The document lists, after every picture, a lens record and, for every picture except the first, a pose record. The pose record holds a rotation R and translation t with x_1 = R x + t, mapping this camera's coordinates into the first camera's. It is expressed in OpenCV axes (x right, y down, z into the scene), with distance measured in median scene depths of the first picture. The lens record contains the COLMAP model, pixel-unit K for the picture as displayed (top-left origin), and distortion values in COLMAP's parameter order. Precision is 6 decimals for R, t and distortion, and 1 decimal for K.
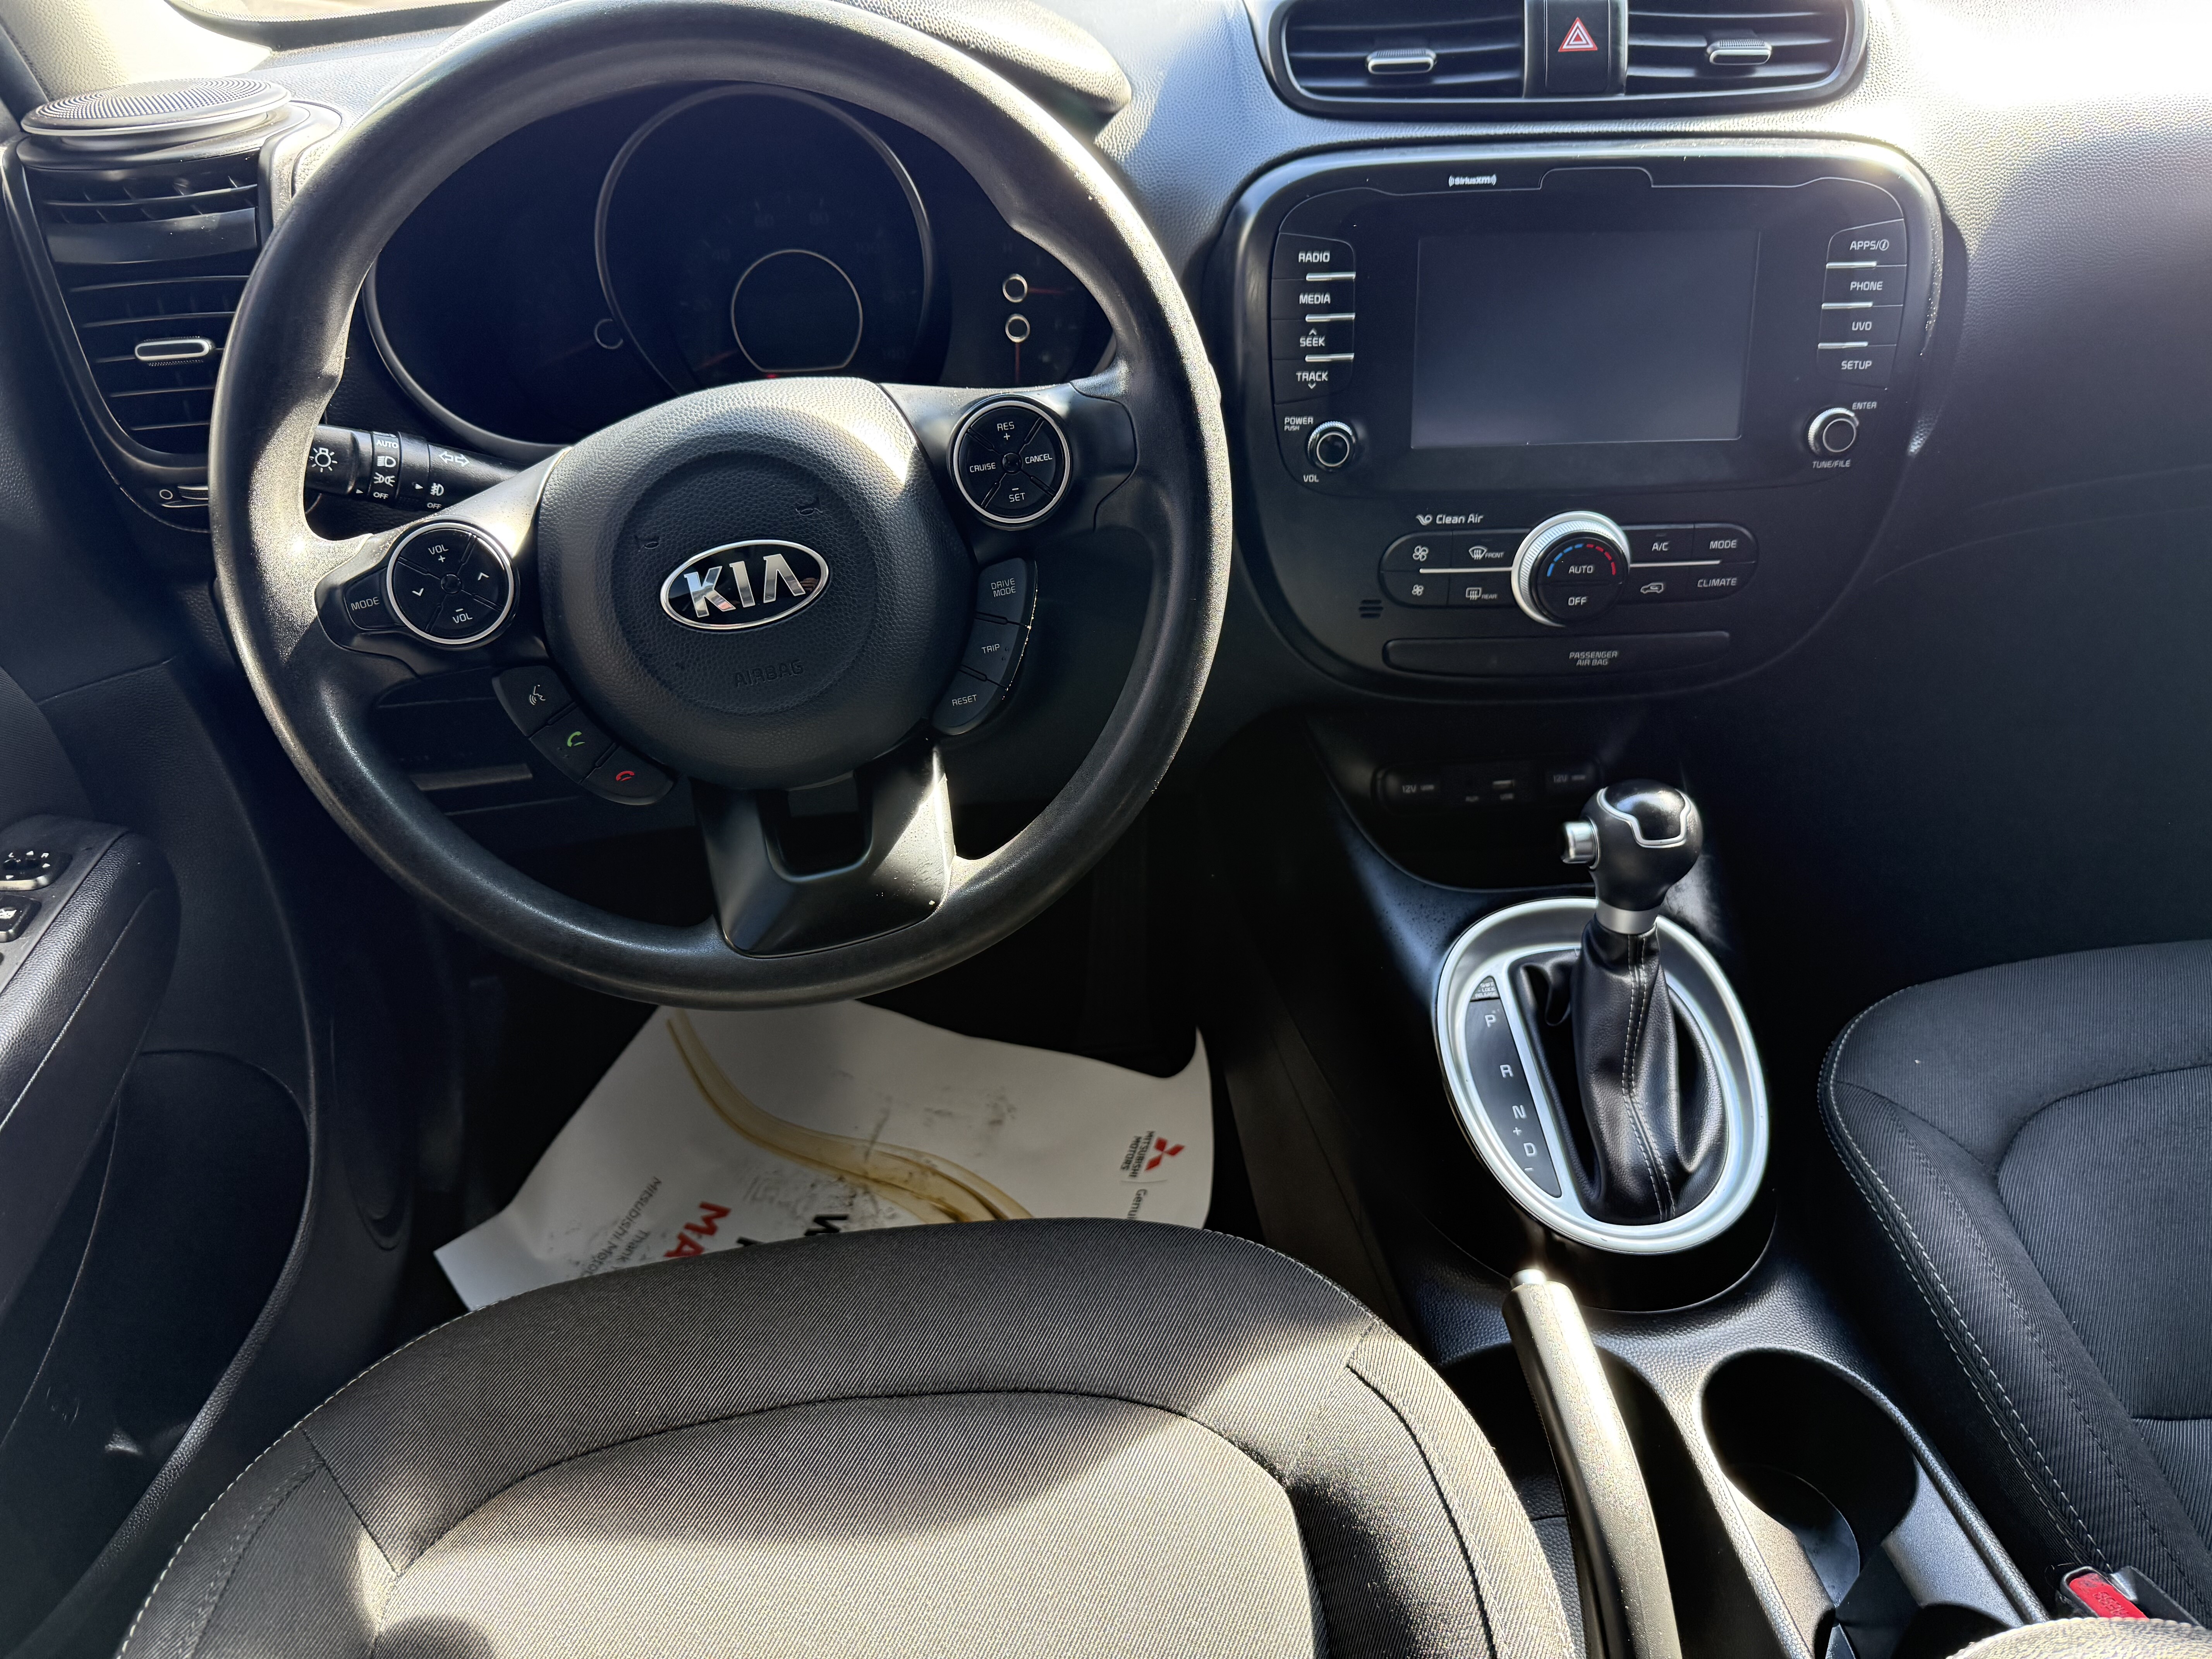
lens RADIAL K [[1602.3, 0, 1104.5], [0, 1602.3, 822.6], [0, 0, 1]] dist [0.007186, -0.010094]
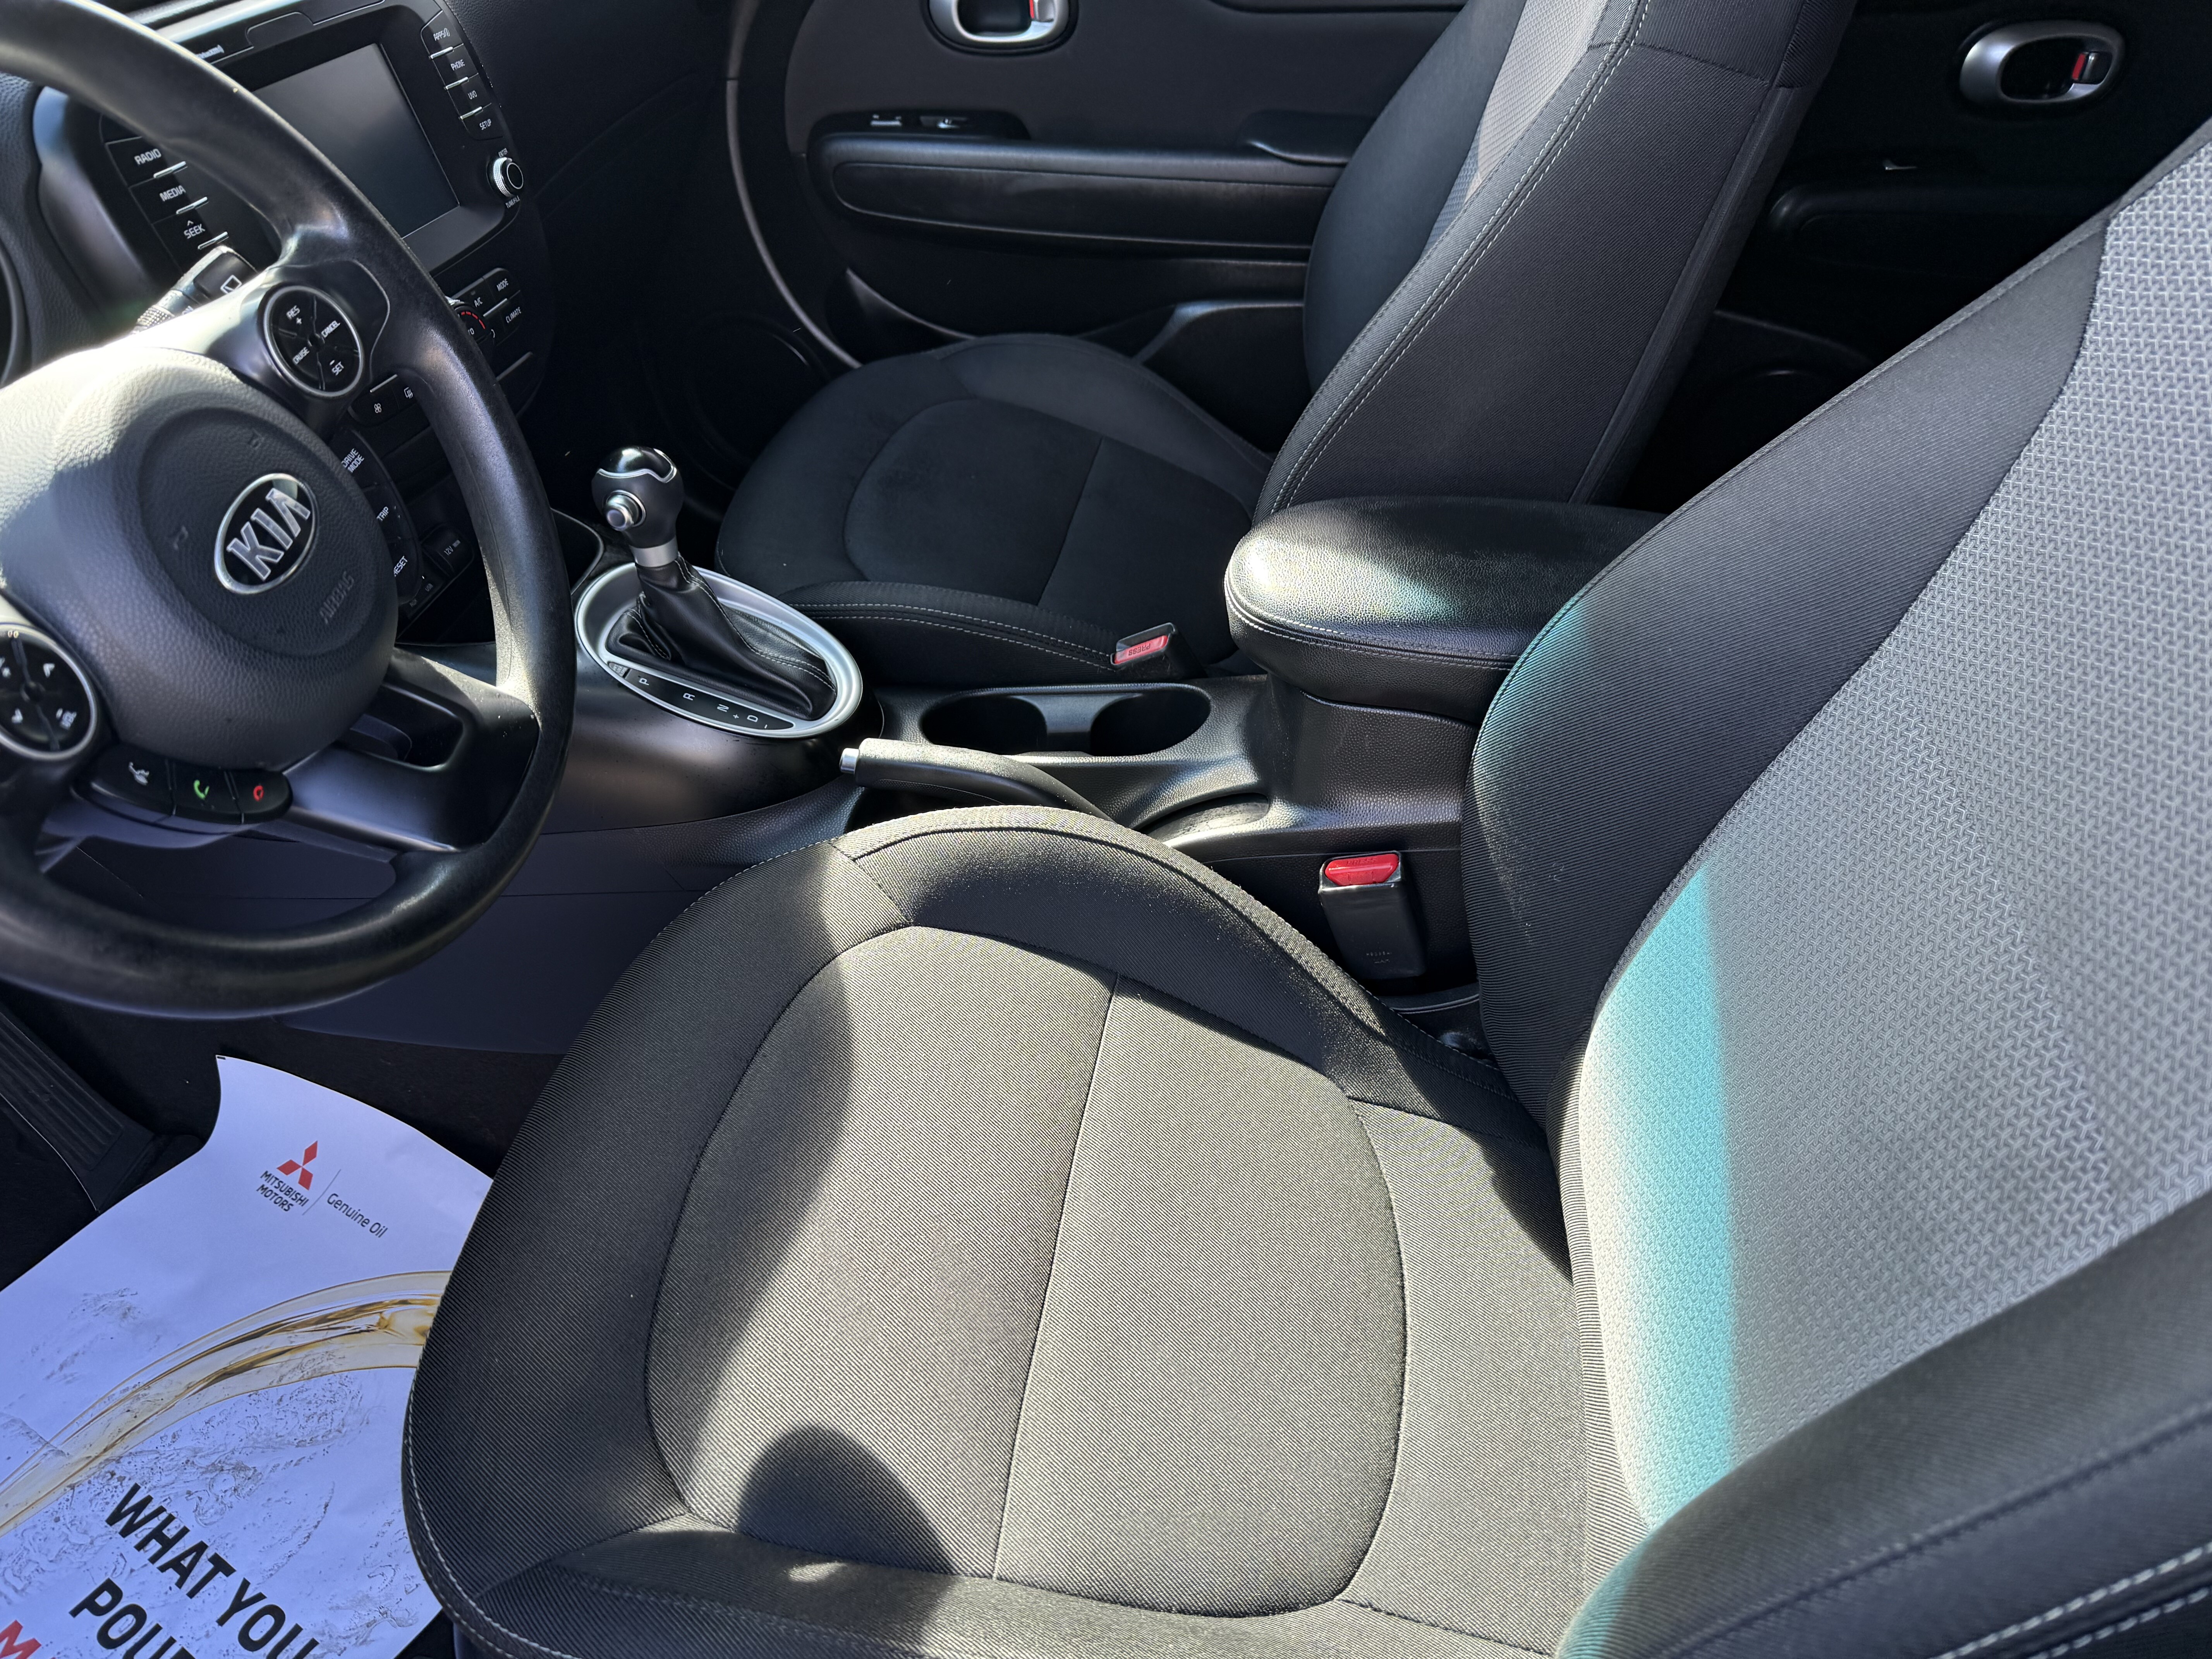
lens RADIAL K [[1602.3, 0, 1098.1], [0, 1602.3, 834.3], [0, 0, 1]] dist [0.007186, -0.010094]
pose [[0.256270, -0.591309, 0.764643, -0.780027], [0.547432, 0.740753, 0.389362, -0.092540], [-0.796645, 0.318808, 0.513534, 0.108993]]
